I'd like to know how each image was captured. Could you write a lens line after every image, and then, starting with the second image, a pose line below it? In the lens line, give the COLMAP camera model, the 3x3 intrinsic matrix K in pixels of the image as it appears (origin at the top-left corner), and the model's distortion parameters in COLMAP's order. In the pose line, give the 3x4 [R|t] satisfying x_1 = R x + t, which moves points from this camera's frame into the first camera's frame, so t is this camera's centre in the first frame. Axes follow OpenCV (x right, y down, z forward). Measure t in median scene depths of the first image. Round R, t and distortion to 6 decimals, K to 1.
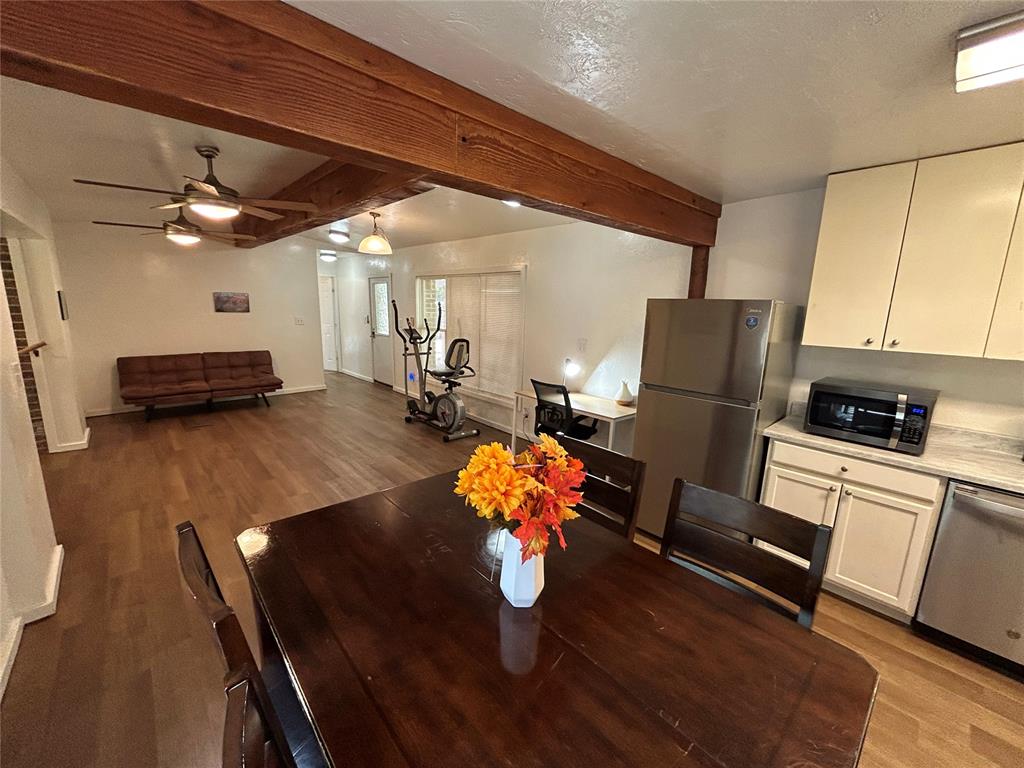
lens RADIAL K [[414.4, 0, 511.1], [0, 414.4, 384.4], [0, 0, 1]] dist [0.000880, 0.000468]
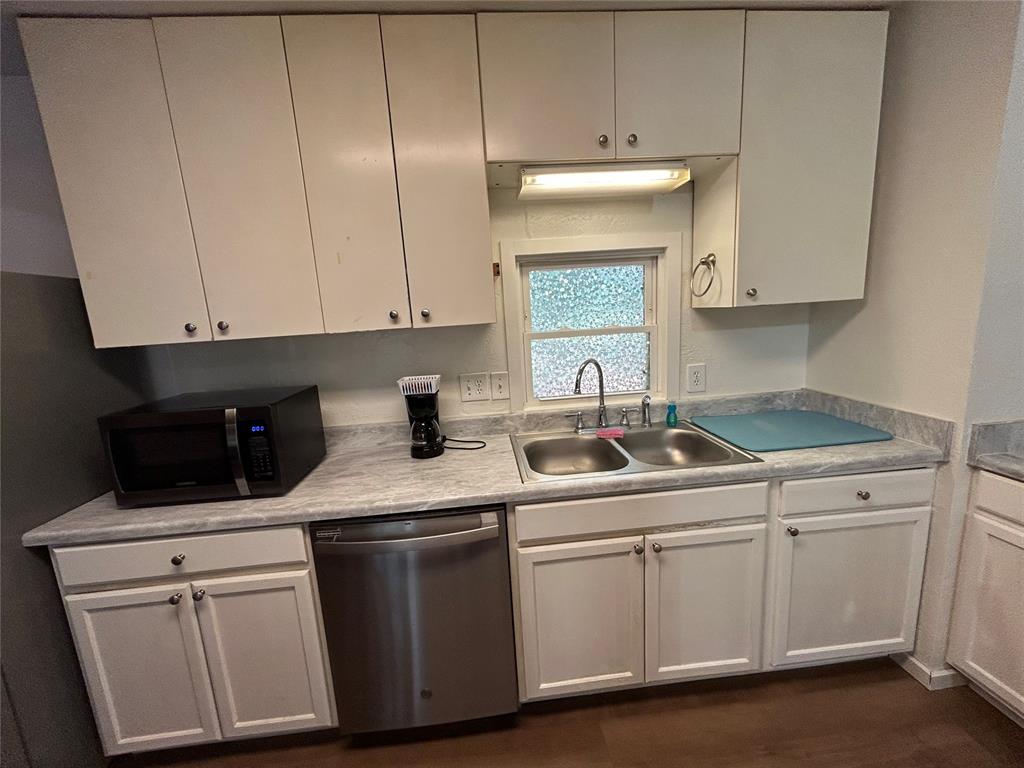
lens RADIAL K [[414.4, 0, 515.3], [0, 414.4, 379.8], [0, 0, 1]] dist [0.000880, 0.000468]
pose [[0.602524, -0.192775, 0.774469, 0.687488], [0.225177, 0.972027, 0.066766, 0.035935], [-0.765676, 0.134165, 0.629078, 0.278508]]
